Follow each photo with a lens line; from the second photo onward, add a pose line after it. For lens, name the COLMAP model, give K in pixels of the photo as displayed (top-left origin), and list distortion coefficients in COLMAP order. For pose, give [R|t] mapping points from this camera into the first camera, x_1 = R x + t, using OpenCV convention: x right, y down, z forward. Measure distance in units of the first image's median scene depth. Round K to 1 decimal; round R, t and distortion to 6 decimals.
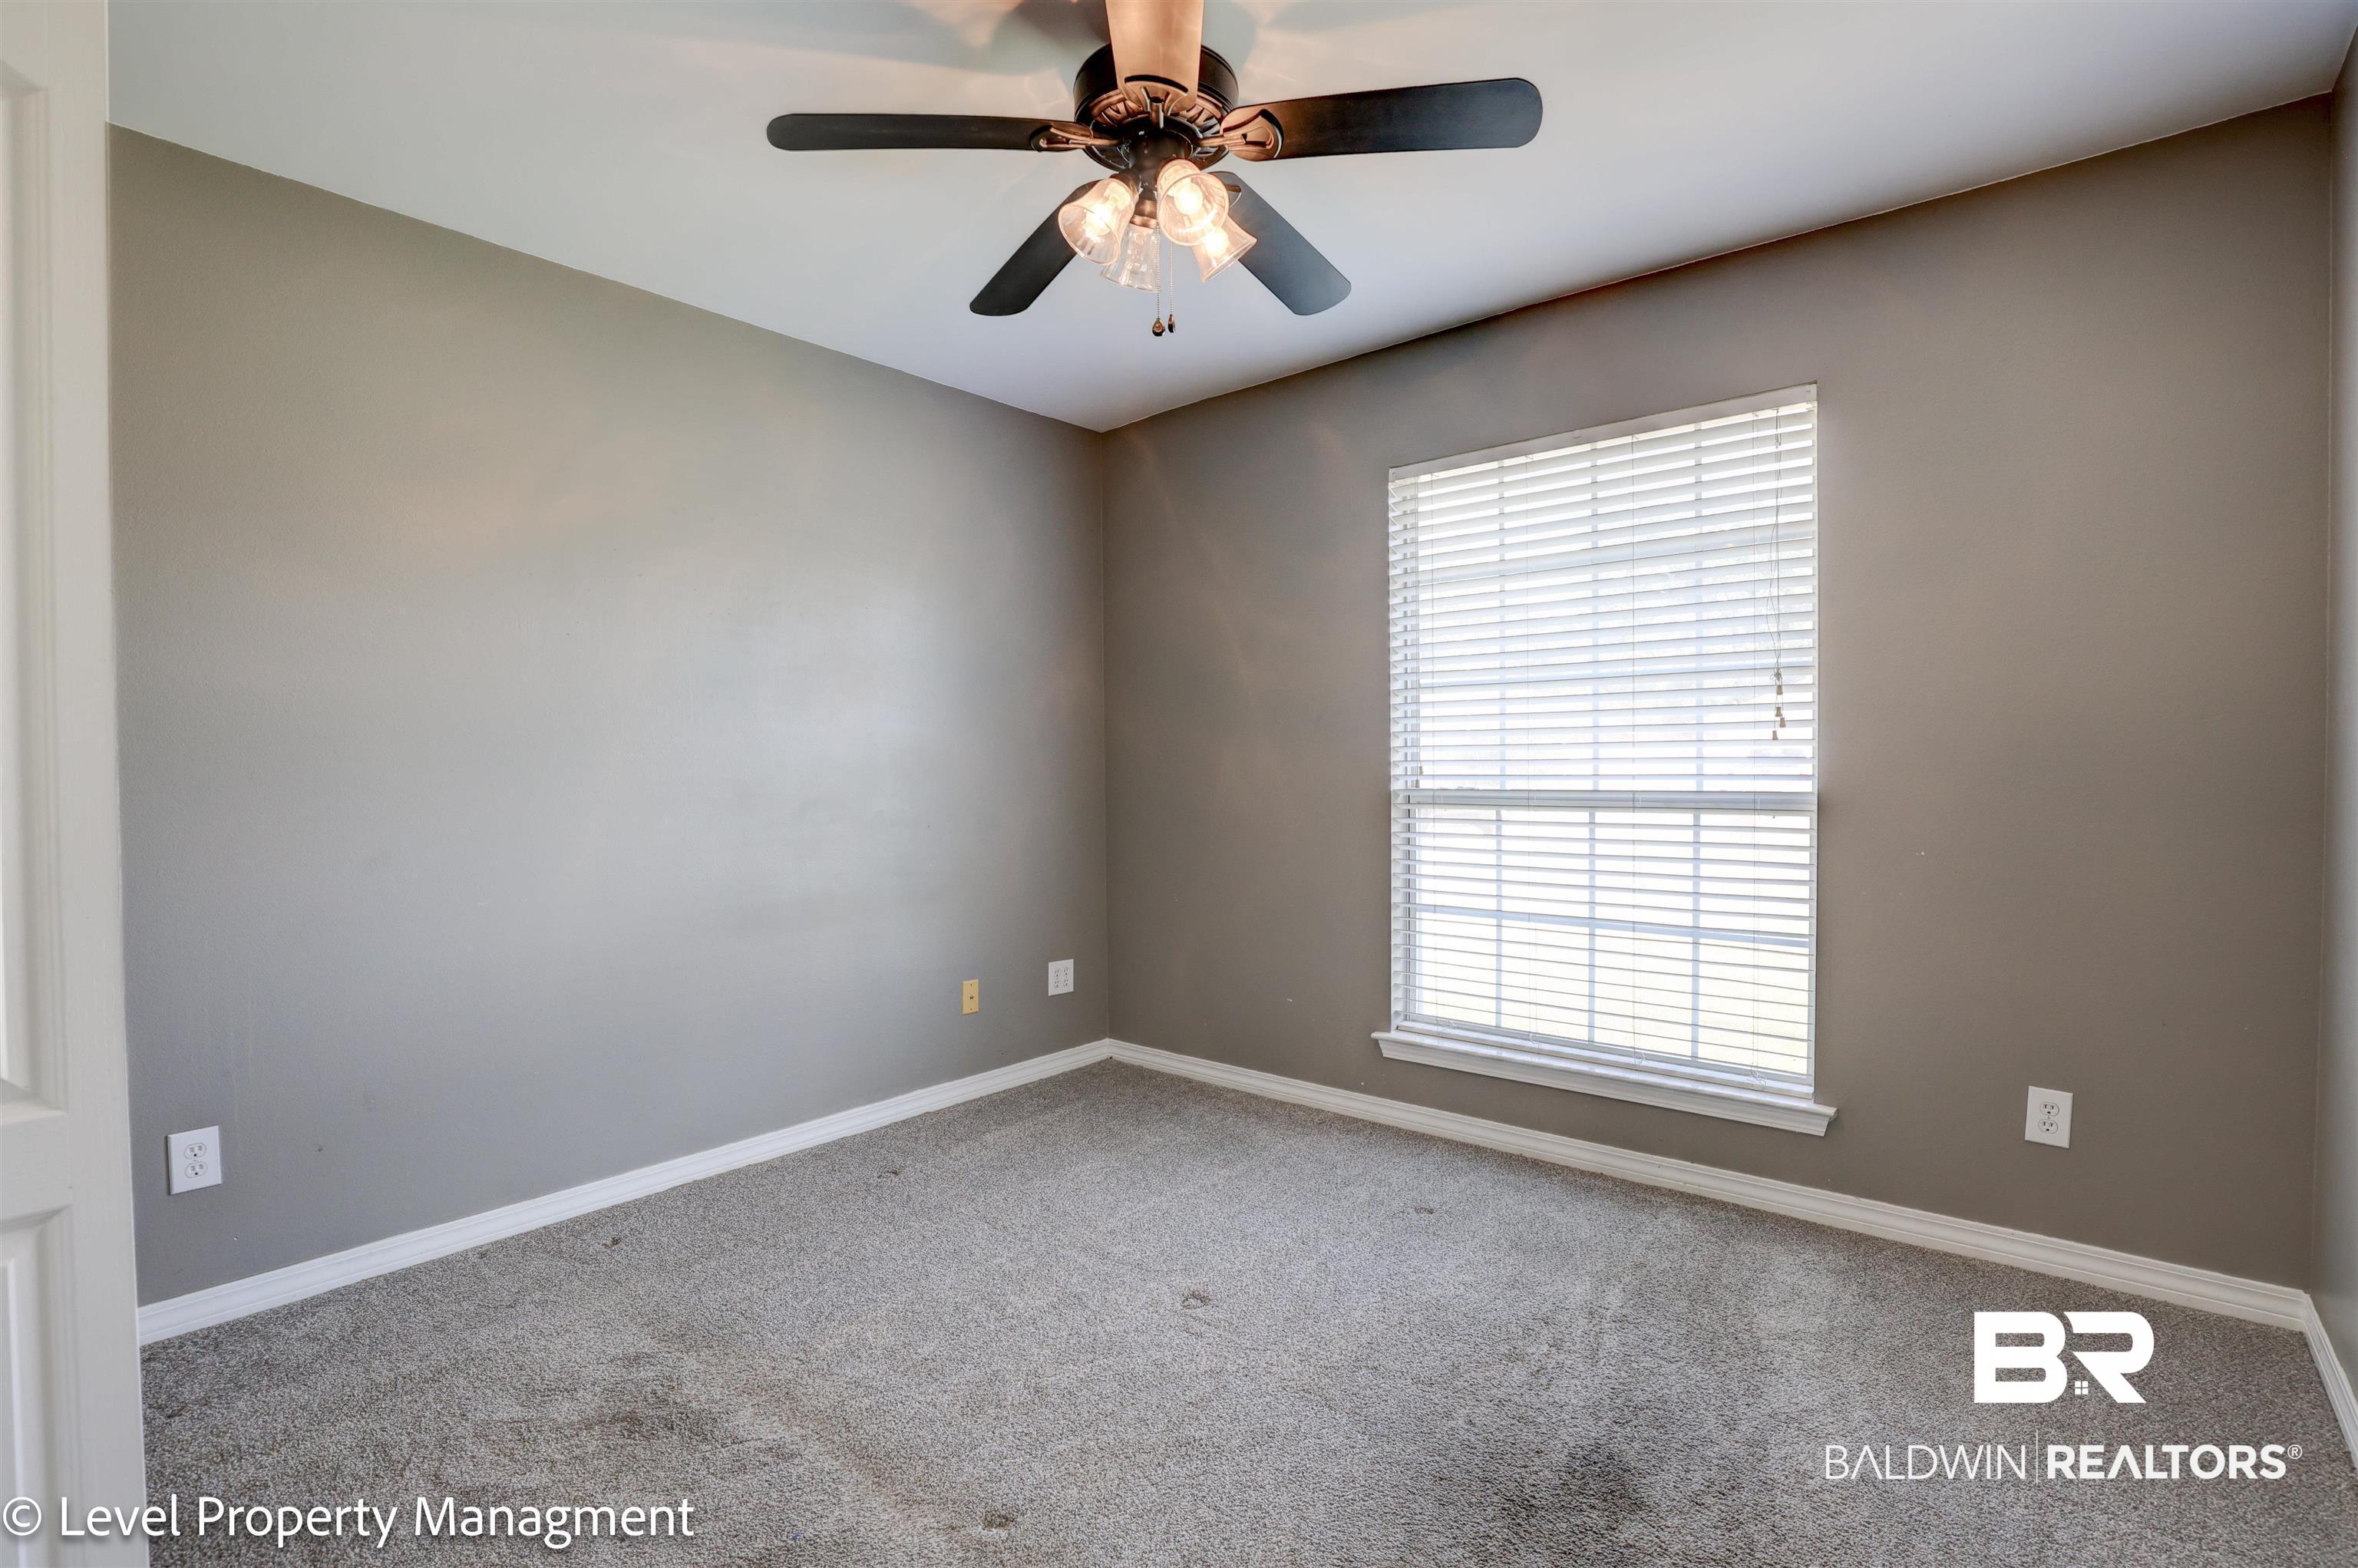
lens RADIAL K [[1083.6, 0, 1182.3], [0, 1083.6, 792.0], [0, 0, 1]] dist [-0.019444, 0.000297]
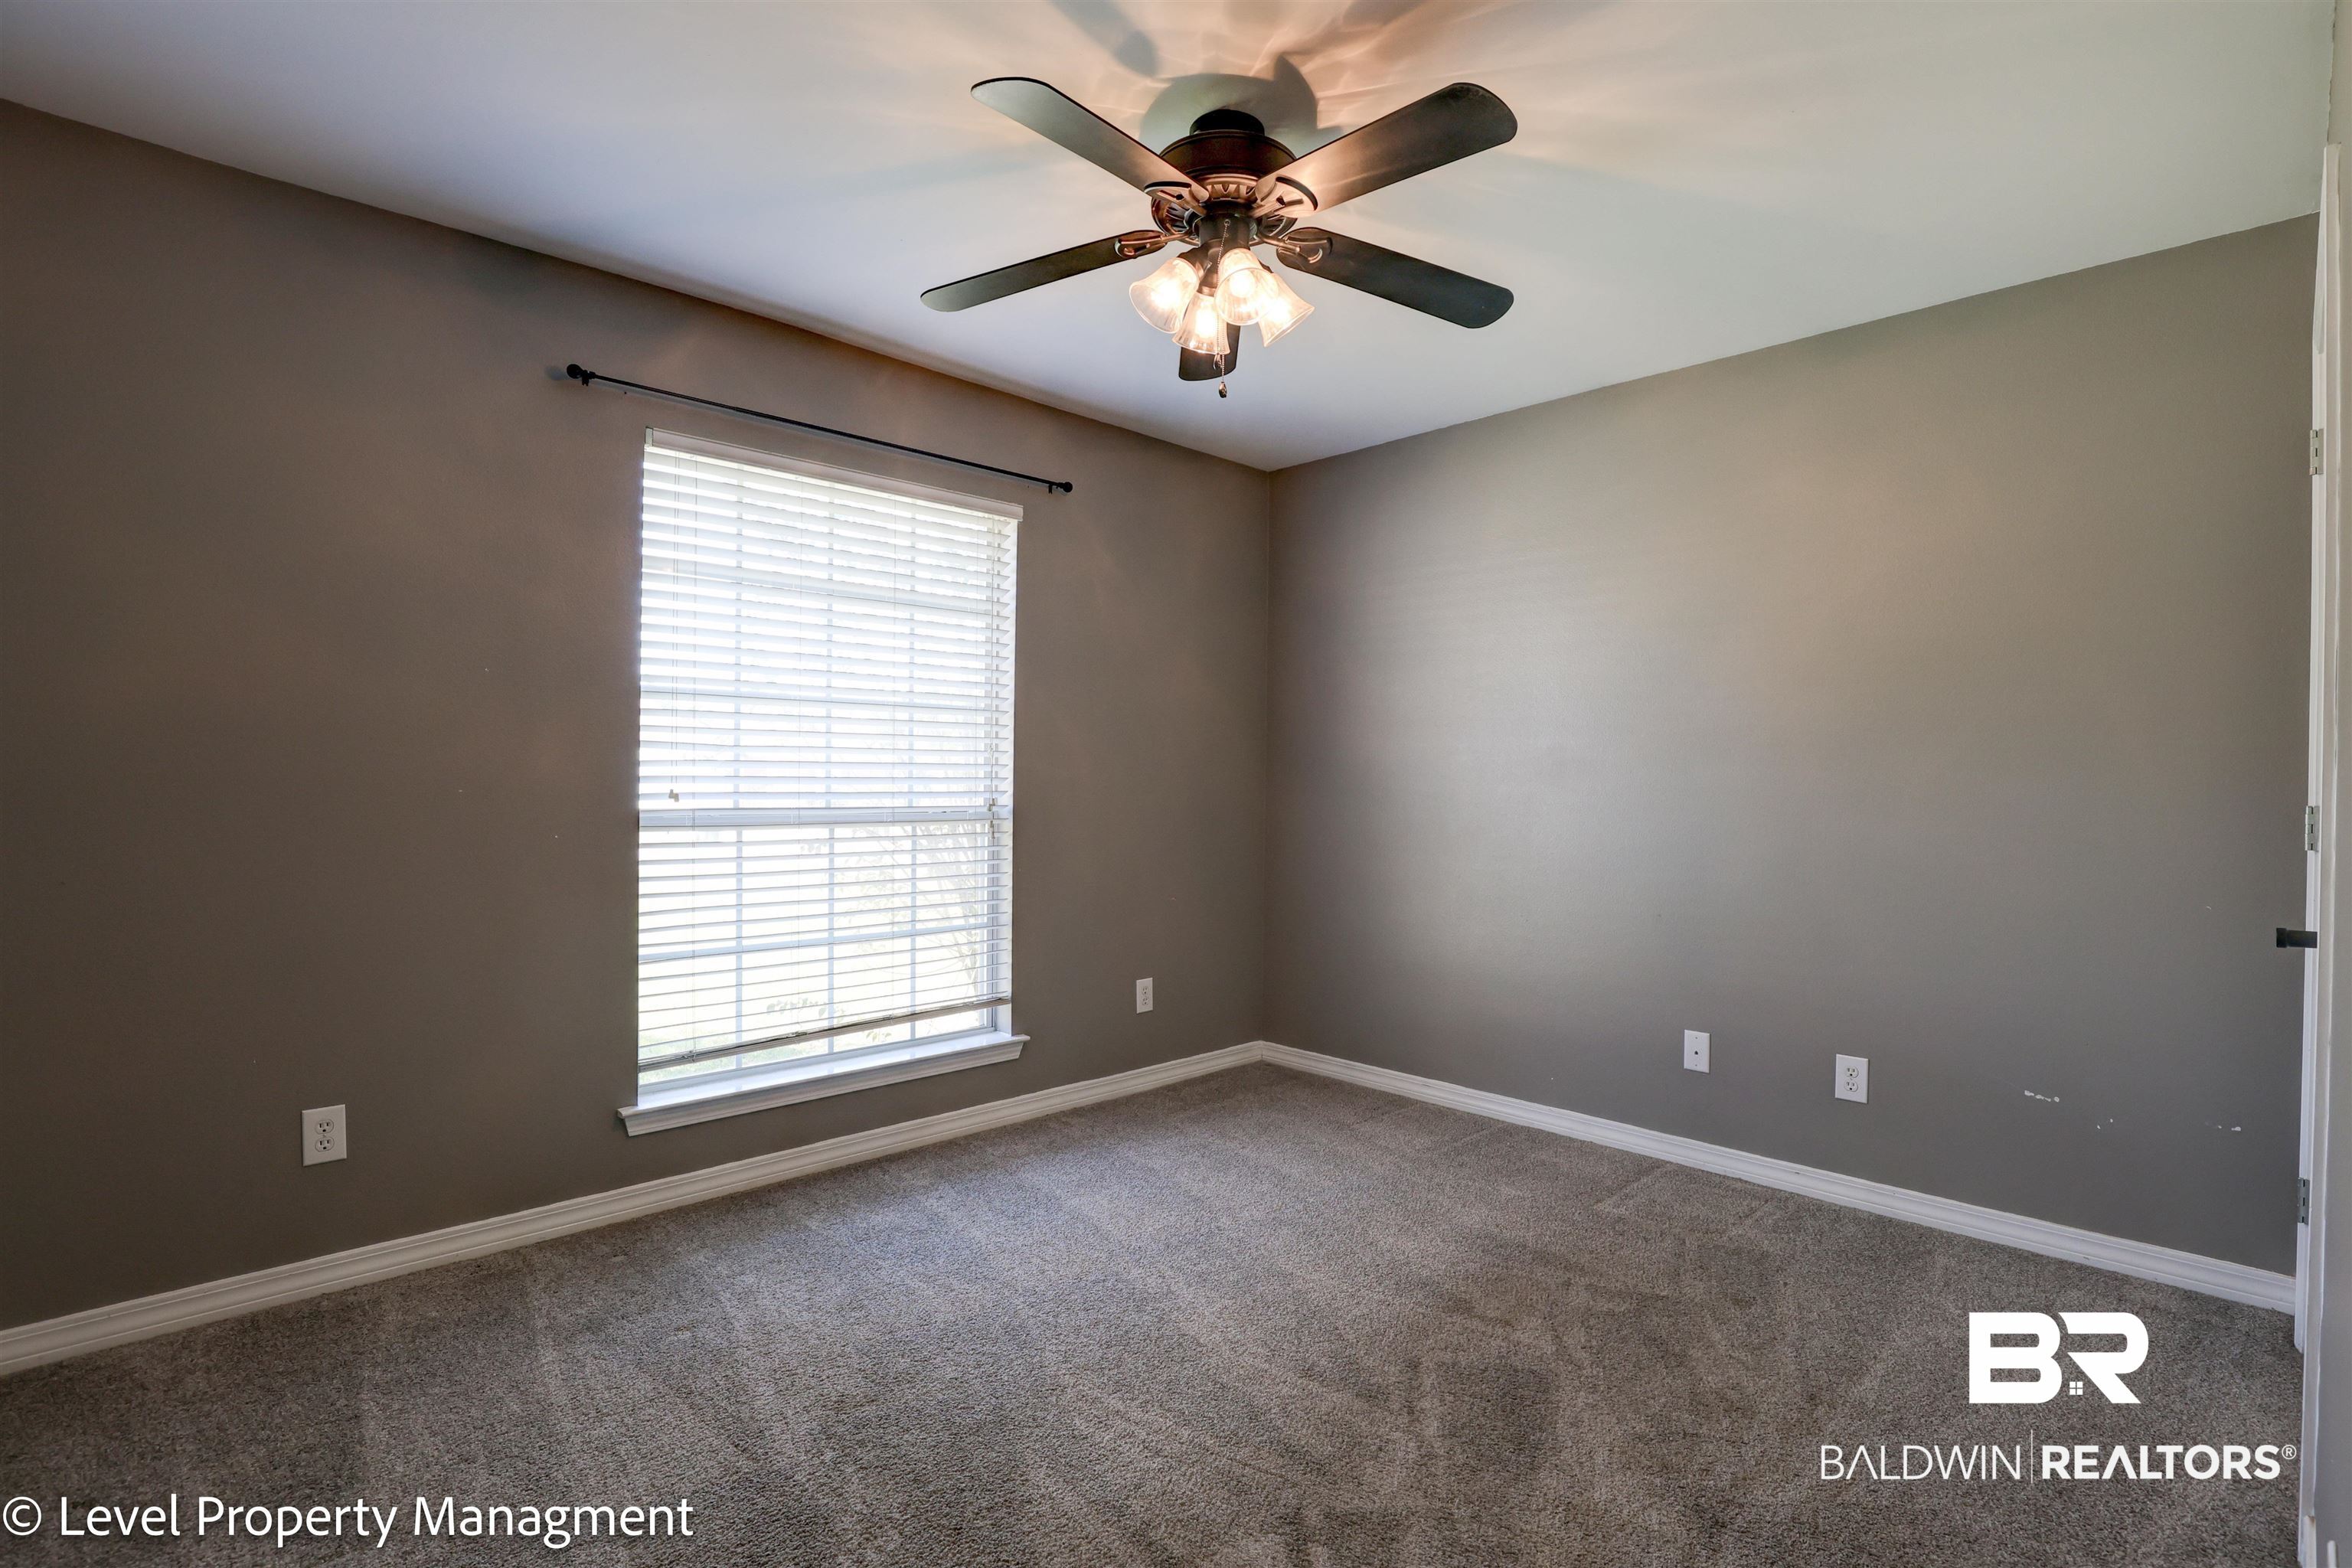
lens RADIAL K [[1080.9, 0, 1178.9], [0, 1080.9, 798.2], [0, 0, 1]] dist [-0.019444, 0.000297]
pose [[0.117268, -0.002470, 0.993097, -0.580186], [0.016468, 0.999864, 0.000542, -0.005350], [-0.992964, 0.016291, 0.117293, 0.496466]]
